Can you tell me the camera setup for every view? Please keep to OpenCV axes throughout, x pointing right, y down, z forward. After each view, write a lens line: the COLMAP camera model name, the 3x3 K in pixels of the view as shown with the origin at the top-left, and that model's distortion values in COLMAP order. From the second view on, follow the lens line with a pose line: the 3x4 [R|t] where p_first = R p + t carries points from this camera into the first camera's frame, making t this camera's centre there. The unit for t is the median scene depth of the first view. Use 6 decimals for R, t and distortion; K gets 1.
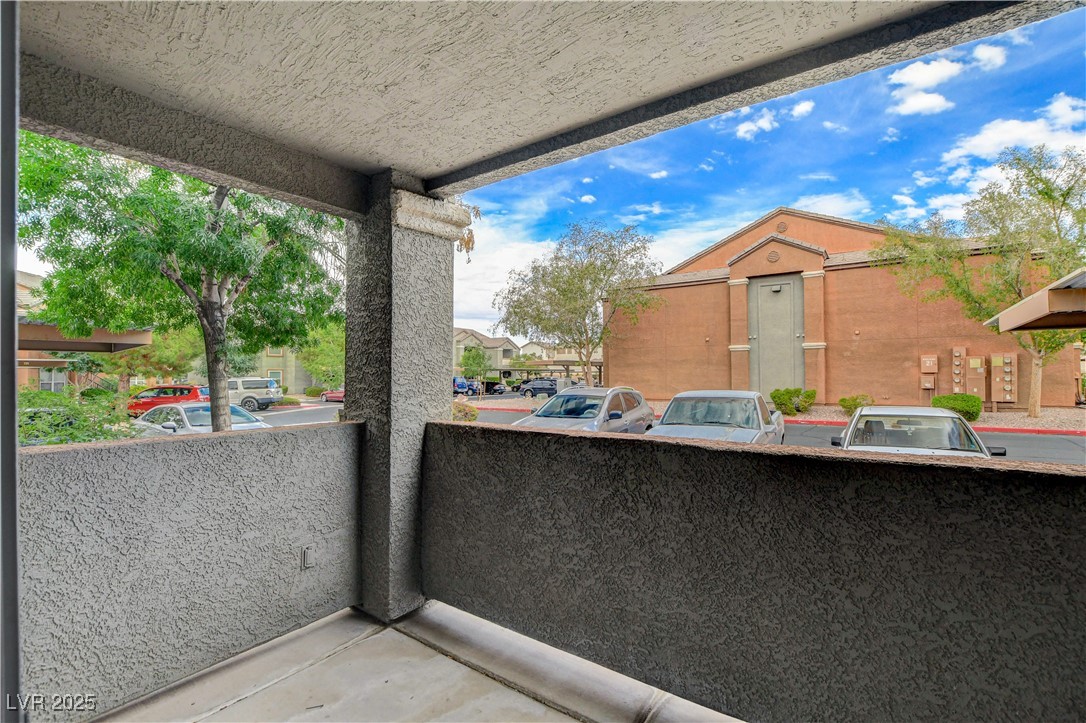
lens RADIAL K [[484.5, 0, 548.4], [0, 484.5, 362.5], [0, 0, 1]] dist [-0.018024, 0.000130]
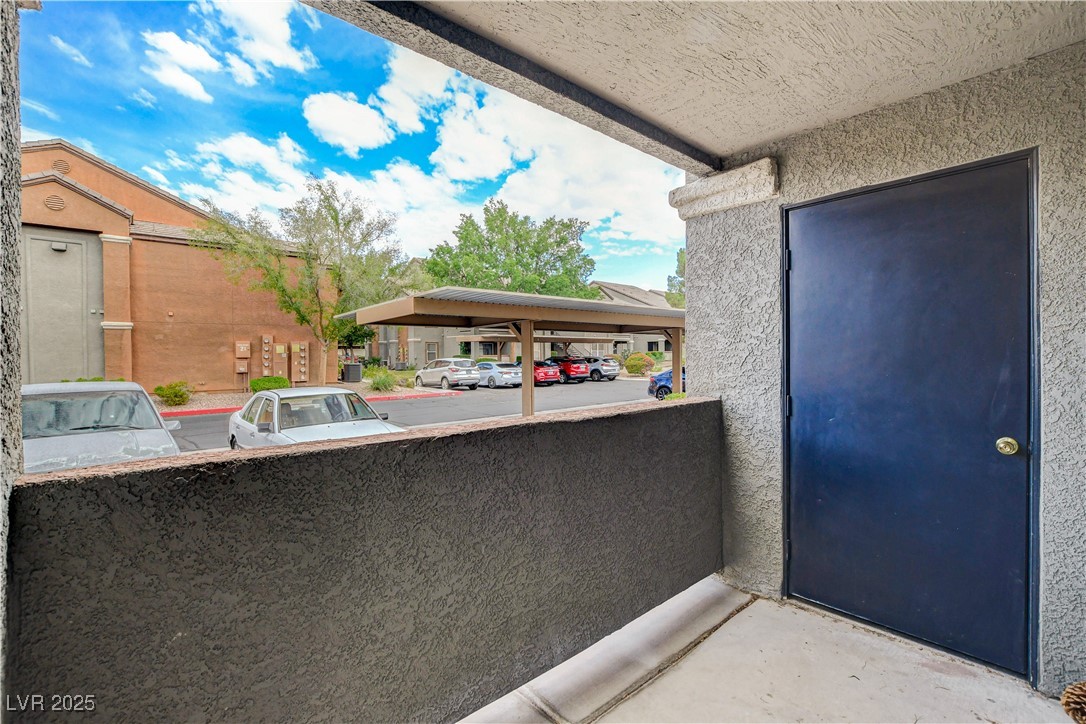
lens RADIAL K [[484.5, 0, 548.4], [0, 484.5, 363.0], [0, 0, 1]] dist [-0.018024, 0.000130]
pose [[0.230523, -0.013162, 0.972978, -0.086240], [-0.016405, 0.999714, 0.017410, 0.003477], [-0.972929, -0.019975, 0.230241, 0.093519]]
